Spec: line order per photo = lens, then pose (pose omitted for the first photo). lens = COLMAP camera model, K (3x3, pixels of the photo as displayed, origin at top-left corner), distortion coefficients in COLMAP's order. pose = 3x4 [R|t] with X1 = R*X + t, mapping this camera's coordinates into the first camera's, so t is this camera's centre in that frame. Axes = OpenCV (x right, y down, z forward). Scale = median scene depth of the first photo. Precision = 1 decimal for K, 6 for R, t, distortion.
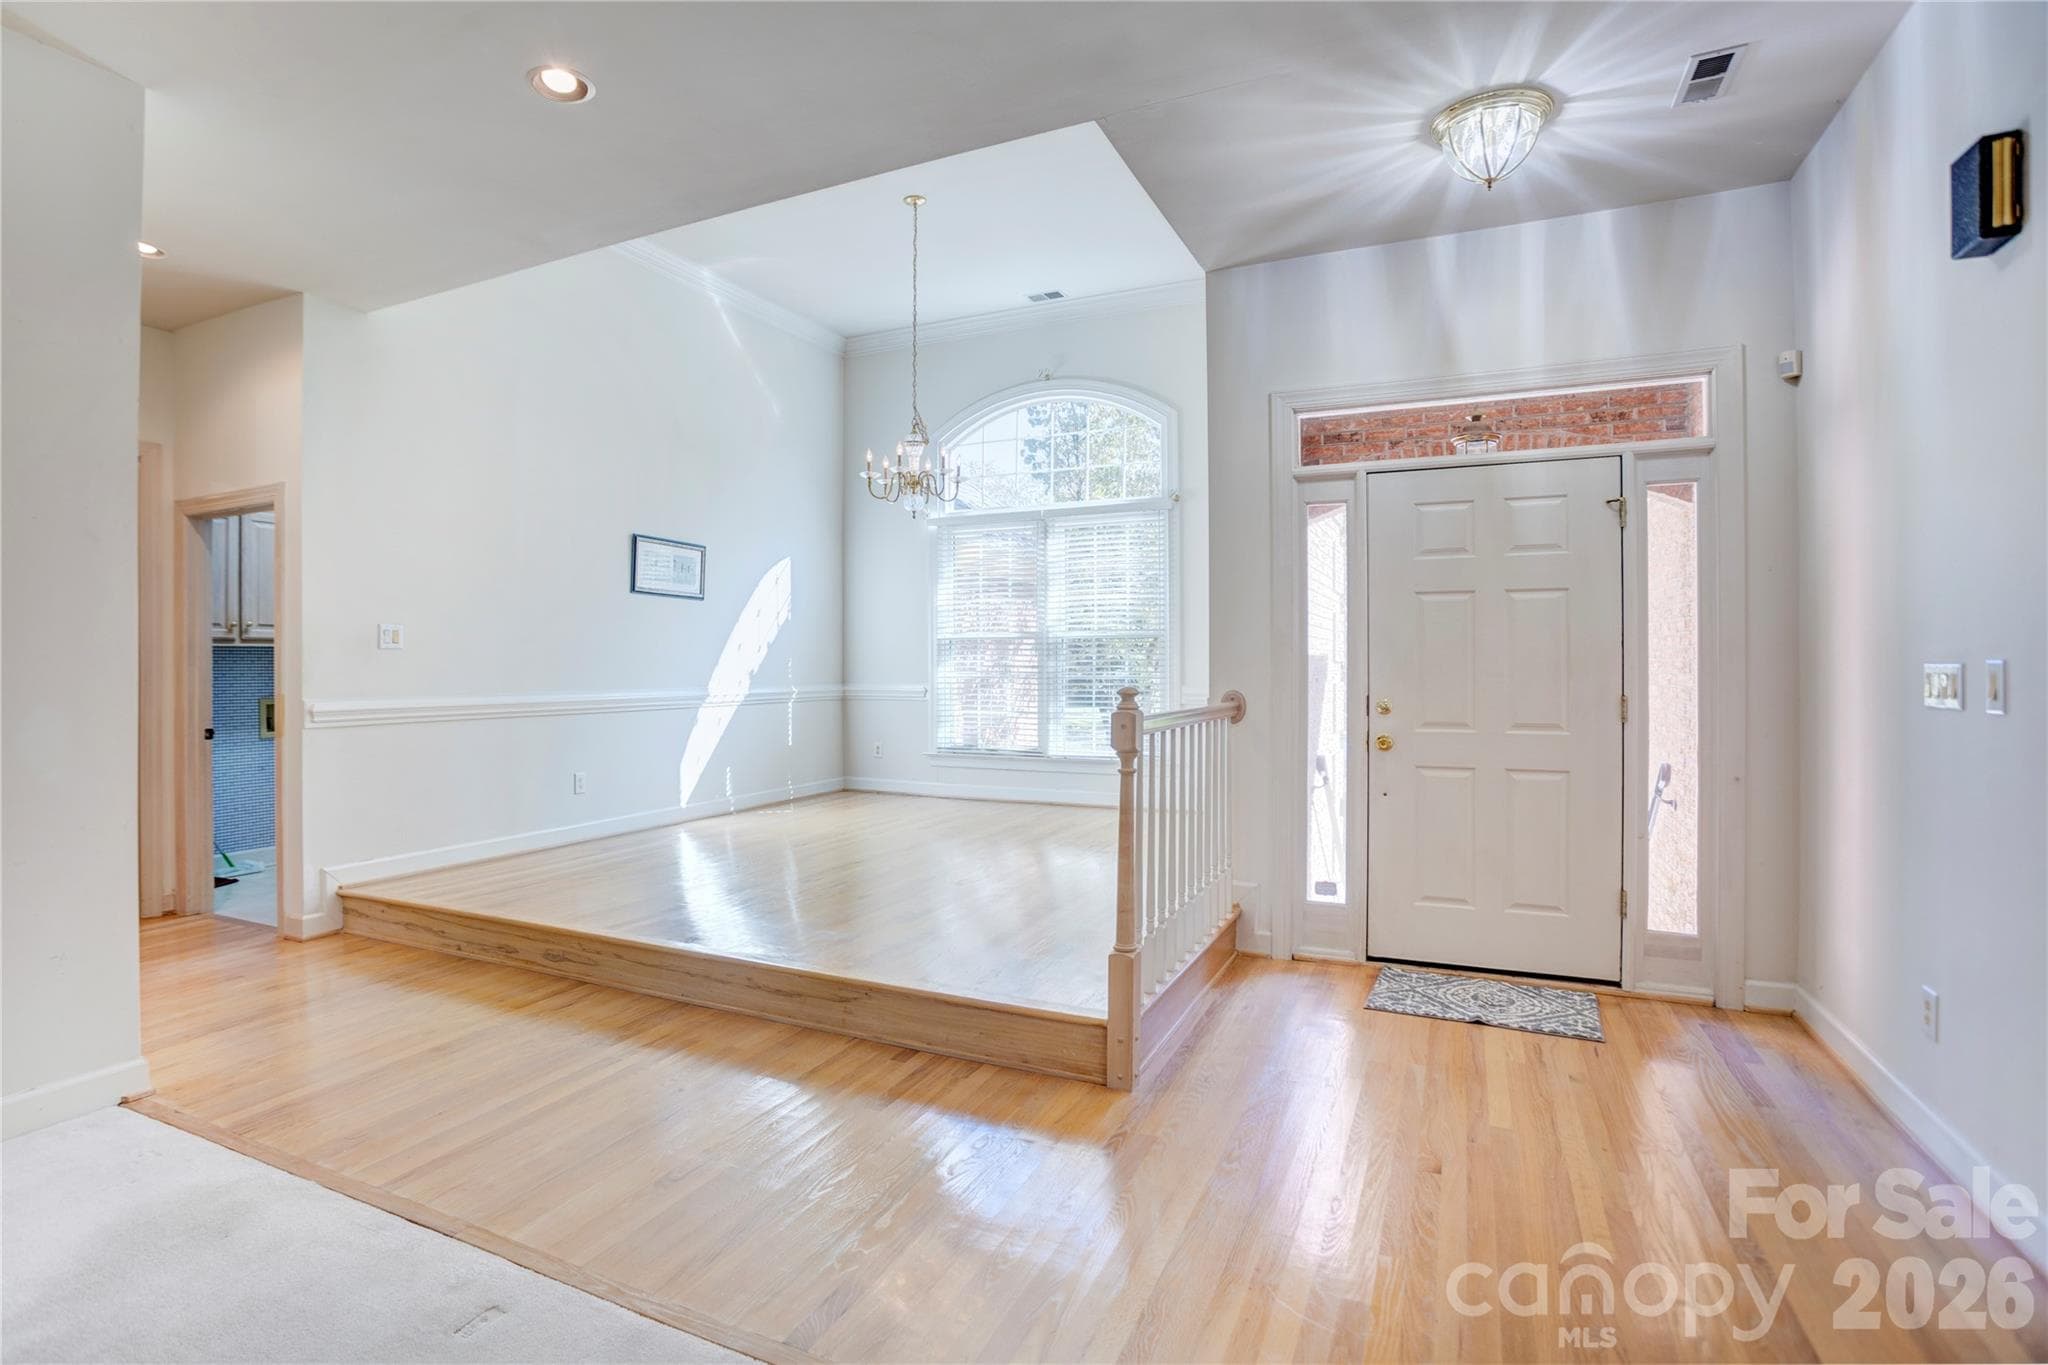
lens RADIAL K [[1006.9, 0, 956.5], [0, 1006.9, 662.9], [0, 0, 1]] dist [-0.051969, 0.007008]
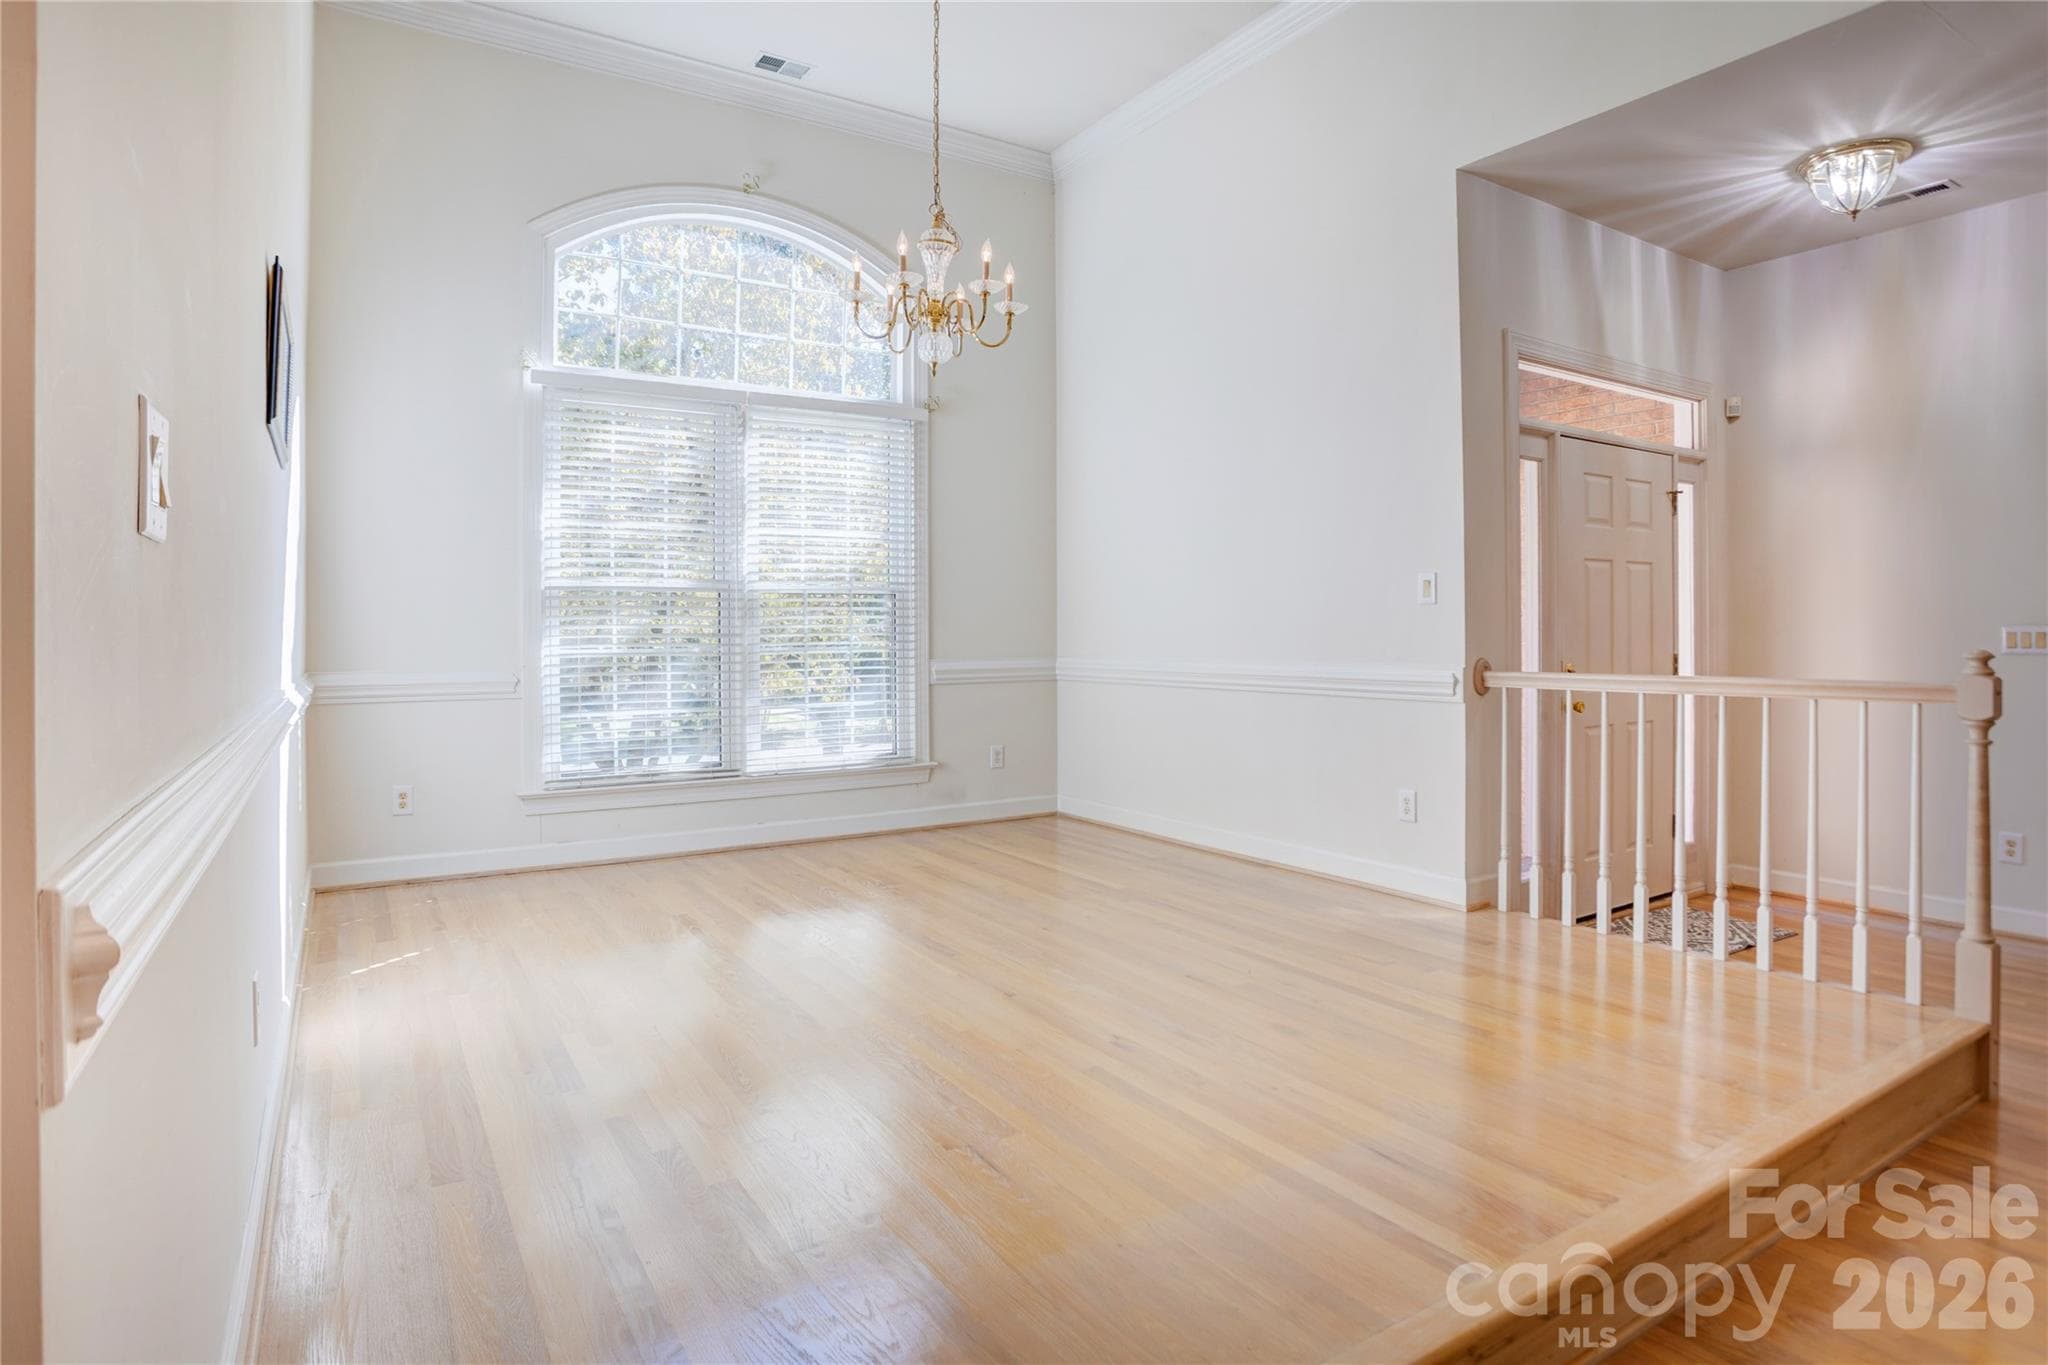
lens RADIAL K [[1117.5, 0, 1015.9], [0, 1117.5, 636.3], [0, 0, 1]] dist [-0.051135, 0.004566]
pose [[0.514550, -0.003665, 0.857452, -0.777700], [0.002814, 0.999993, 0.002586, 0.004588], [-0.857456, 0.001082, 0.514557, 0.874107]]
